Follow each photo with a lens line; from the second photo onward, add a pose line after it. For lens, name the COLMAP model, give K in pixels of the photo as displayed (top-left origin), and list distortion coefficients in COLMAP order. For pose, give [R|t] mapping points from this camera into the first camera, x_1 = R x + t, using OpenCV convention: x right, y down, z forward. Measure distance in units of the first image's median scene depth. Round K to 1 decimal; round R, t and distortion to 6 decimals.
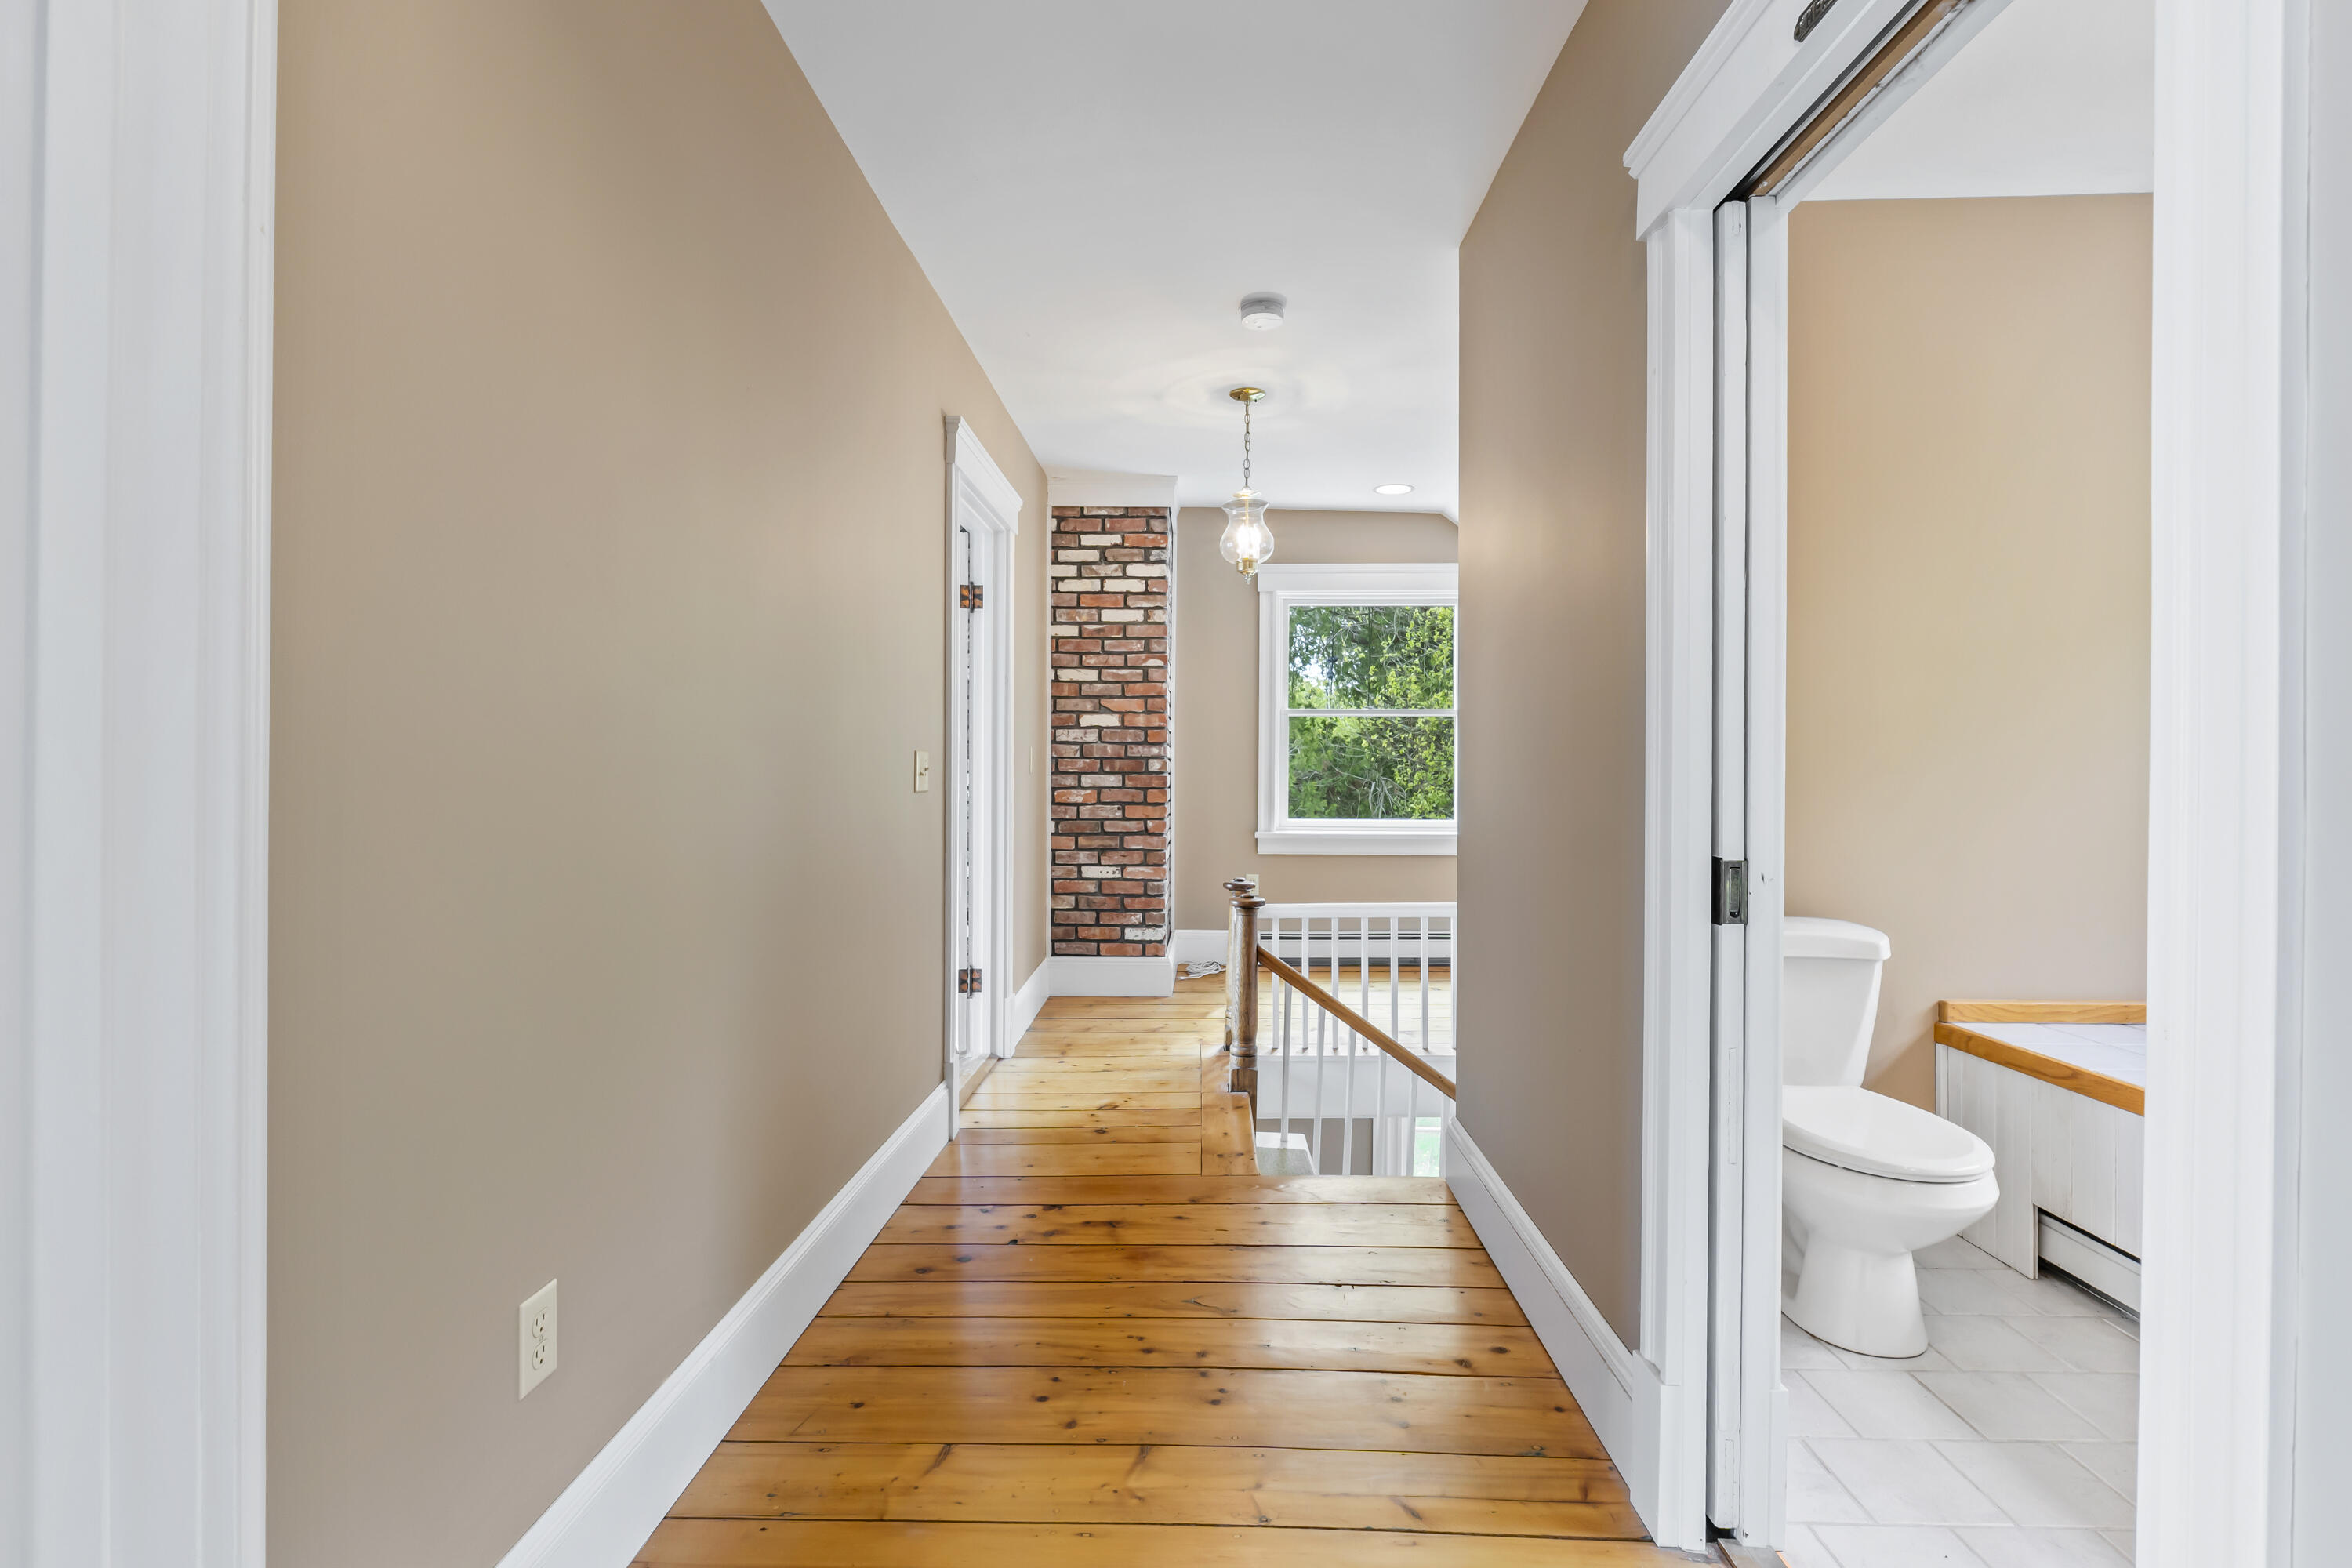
lens RADIAL K [[1090.9, 0, 1178.0], [0, 1090.9, 771.4], [0, 0, 1]] dist [-0.000974, 0.000013]
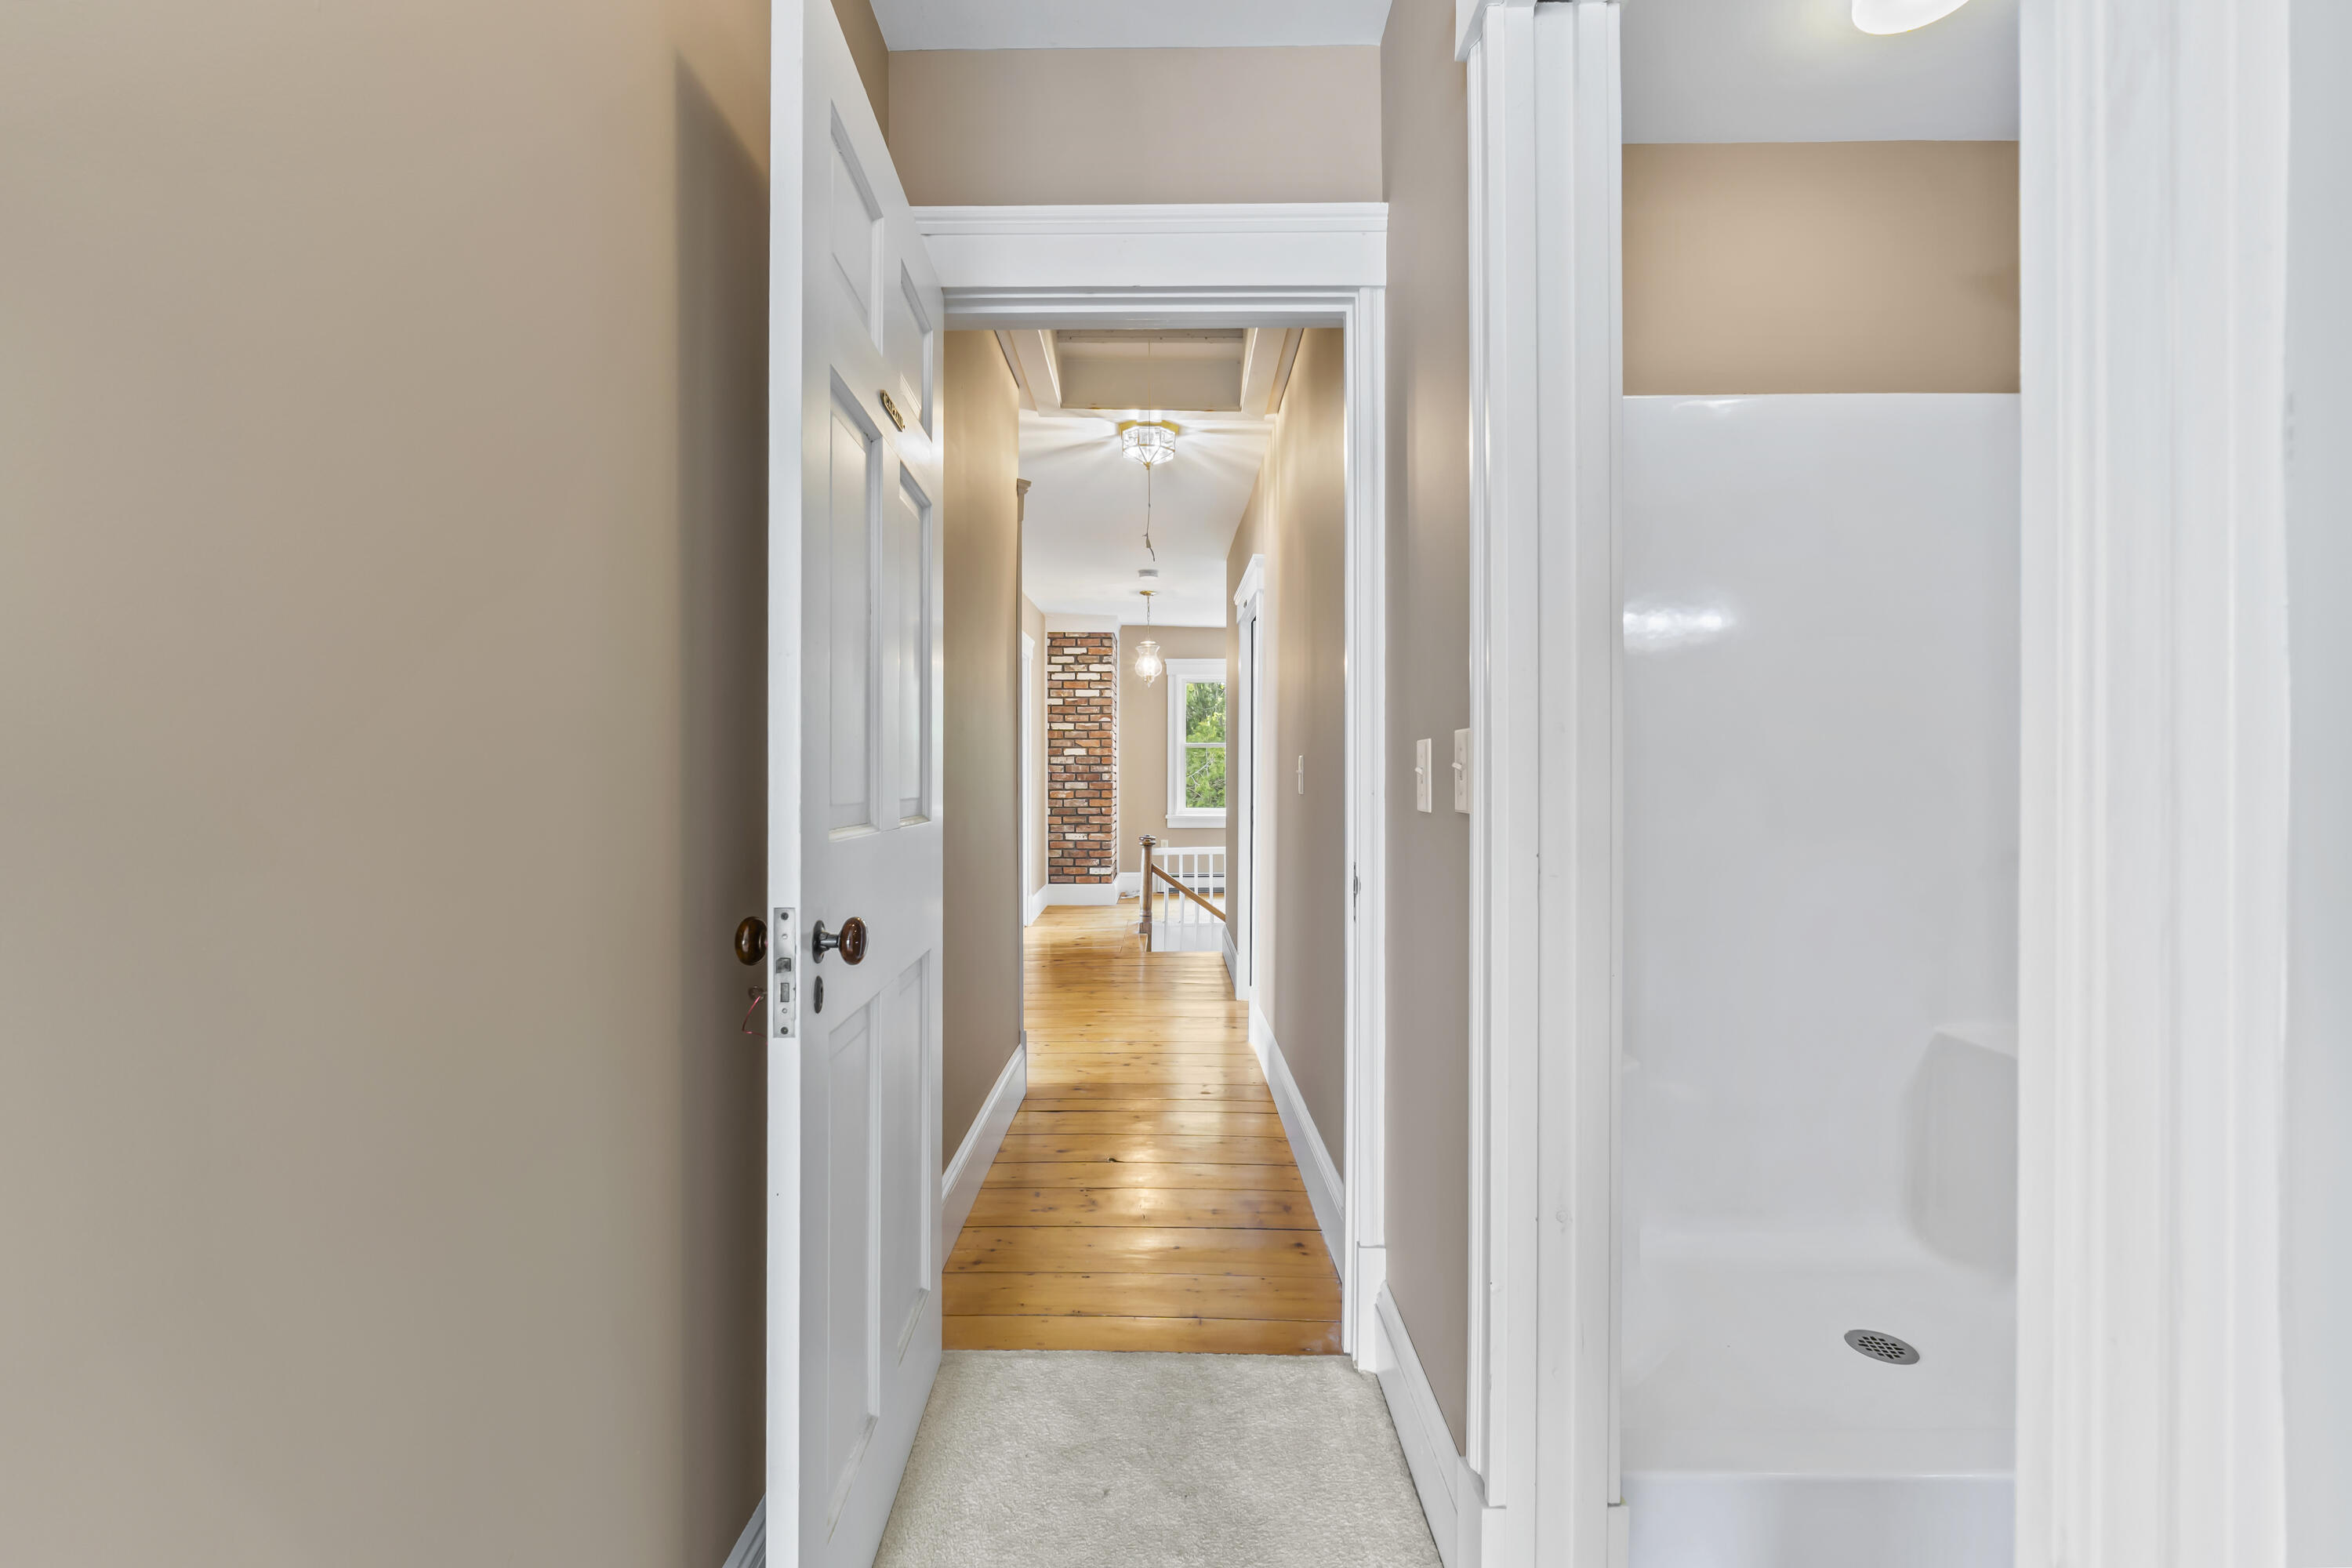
lens RADIAL K [[993.4, 0, 1173.1], [0, 993.4, 770.6], [0, 0, 1]] dist [0.004531, -0.000567]
pose [[0.999519, -0.005517, 0.030532, 0.039261], [0.005739, 0.999958, -0.007181, -0.003248], [-0.030491, 0.007353, 0.999508, -0.632805]]
